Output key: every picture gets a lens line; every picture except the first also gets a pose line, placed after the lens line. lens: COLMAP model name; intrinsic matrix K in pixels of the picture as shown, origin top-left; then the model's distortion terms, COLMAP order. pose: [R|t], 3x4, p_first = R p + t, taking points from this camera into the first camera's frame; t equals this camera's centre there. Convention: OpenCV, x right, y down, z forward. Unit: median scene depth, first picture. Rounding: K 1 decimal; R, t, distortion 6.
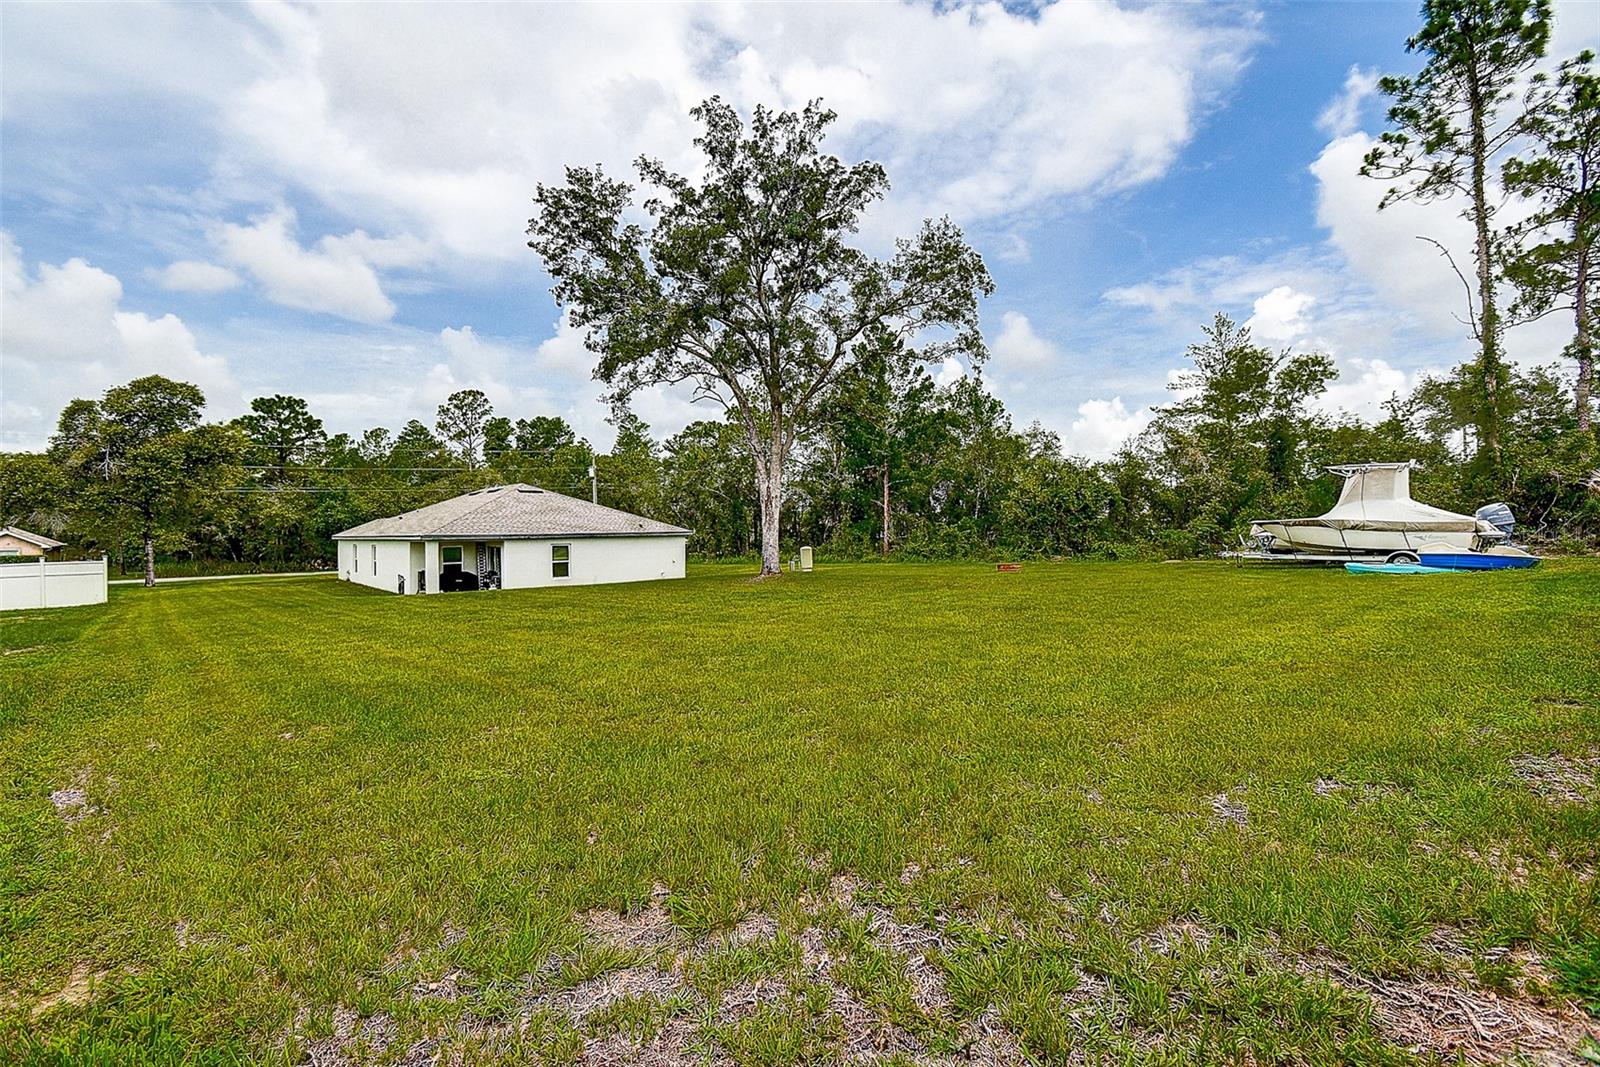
lens RADIAL K [[708.6, 0, 816.2], [0, 708.6, 527.4], [0, 0, 1]] dist [-0.001149, -0.000114]
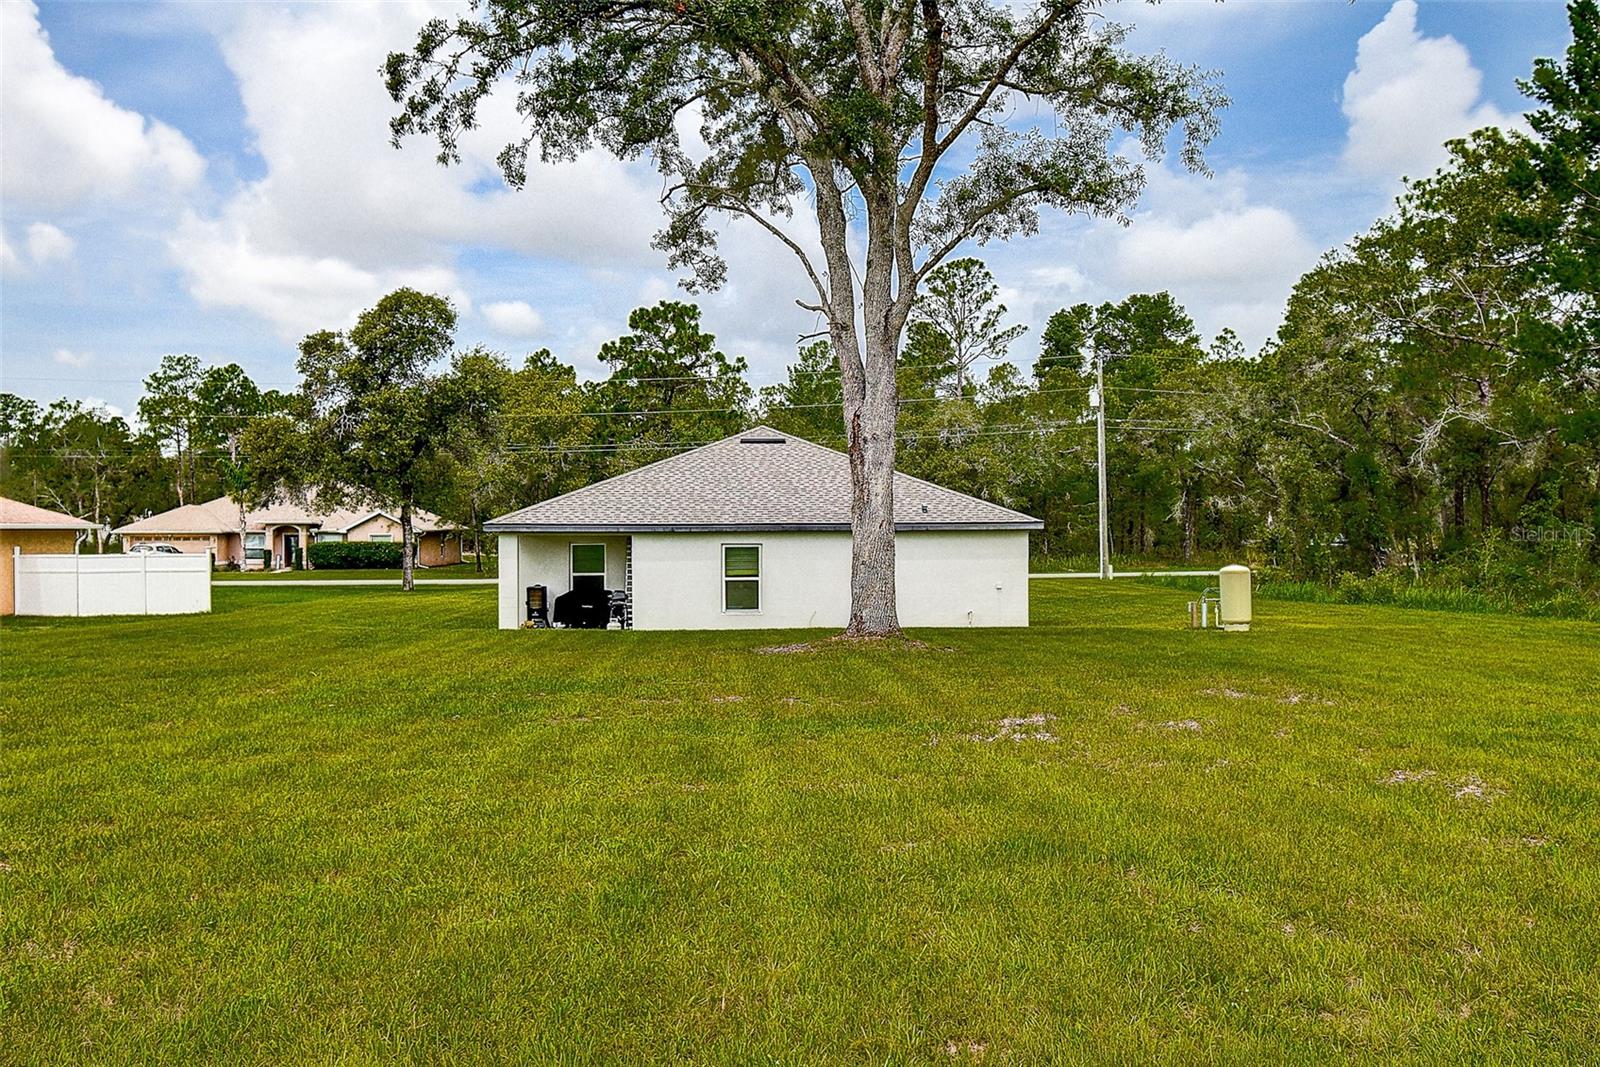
lens RADIAL K [[1347.3, 0, 800.0], [0, 1347.3, 533.5], [0, 0, 1]] dist [0.063445, 0.000406]
pose [[0.744617, 0.017645, -0.667258, 0.262325], [-0.004916, 0.999768, 0.020952, -0.003446], [0.667474, -0.012321, 0.744532, 0.272175]]
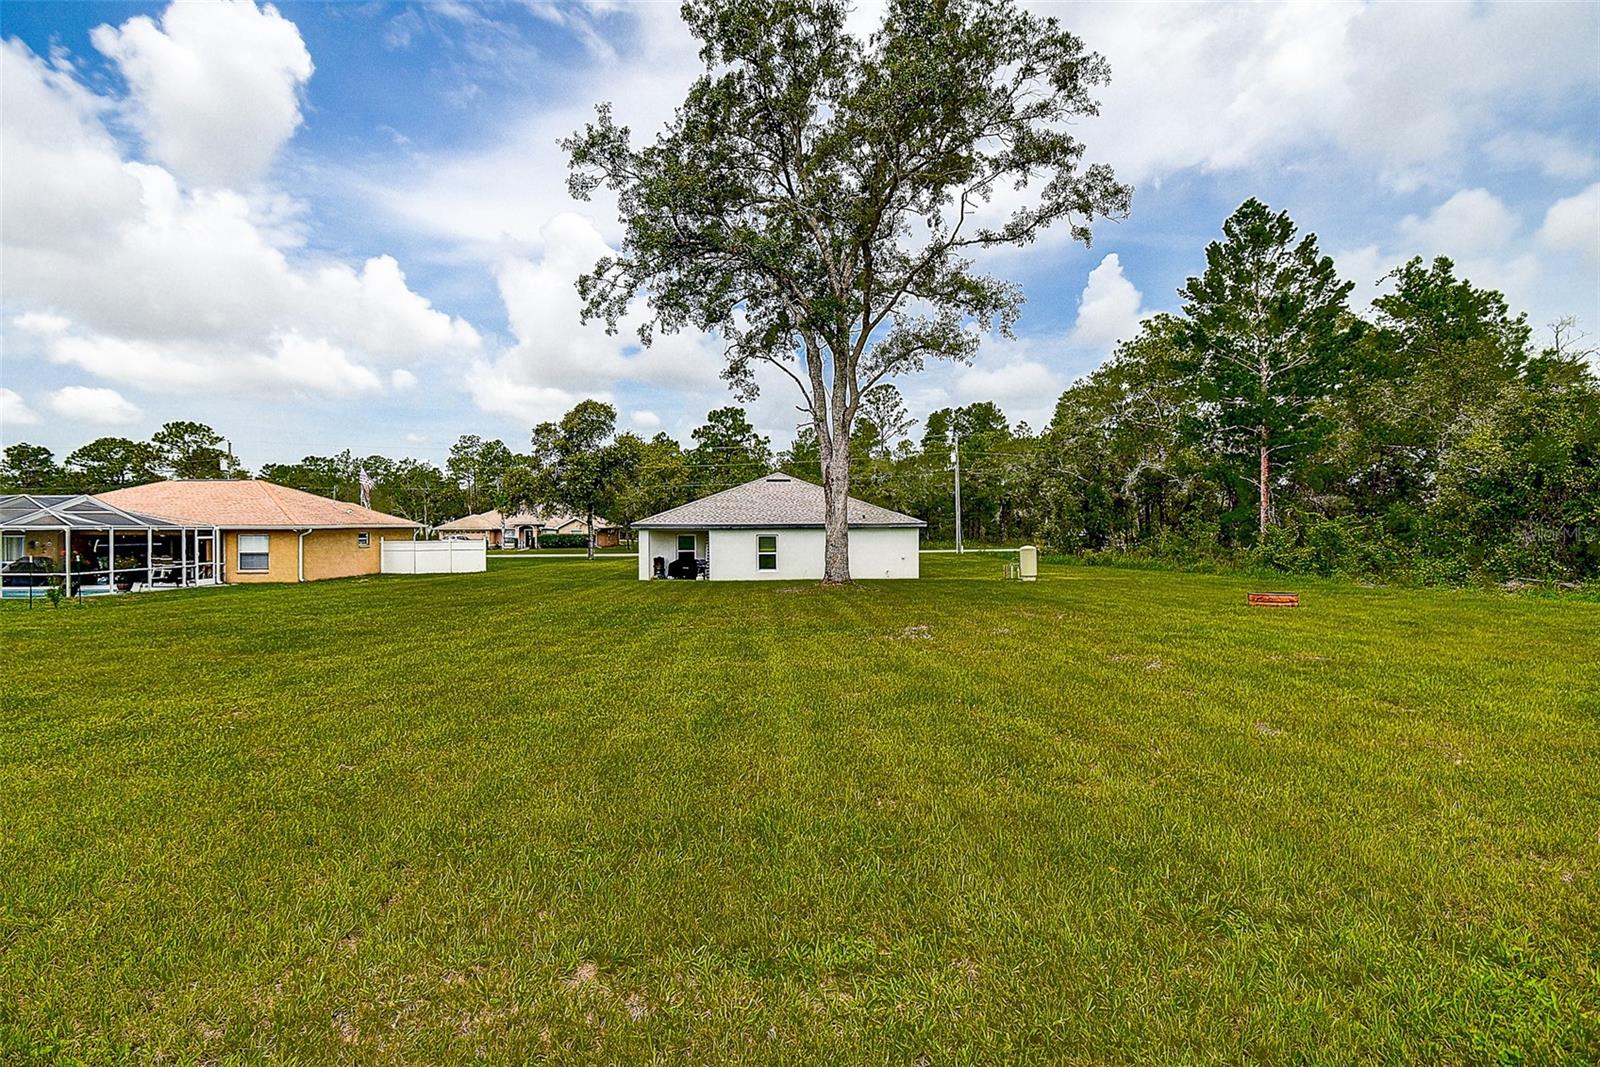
lens RADIAL K [[708.6, 0, 816.2], [0, 708.6, 527.4], [0, 0, 1]] dist [-0.001149, -0.000114]
pose [[0.761380, 0.014961, -0.648133, 0.256728], [-0.004155, 0.999826, 0.018199, -0.003289], [0.648292, -0.011164, 0.761310, 0.278571]]
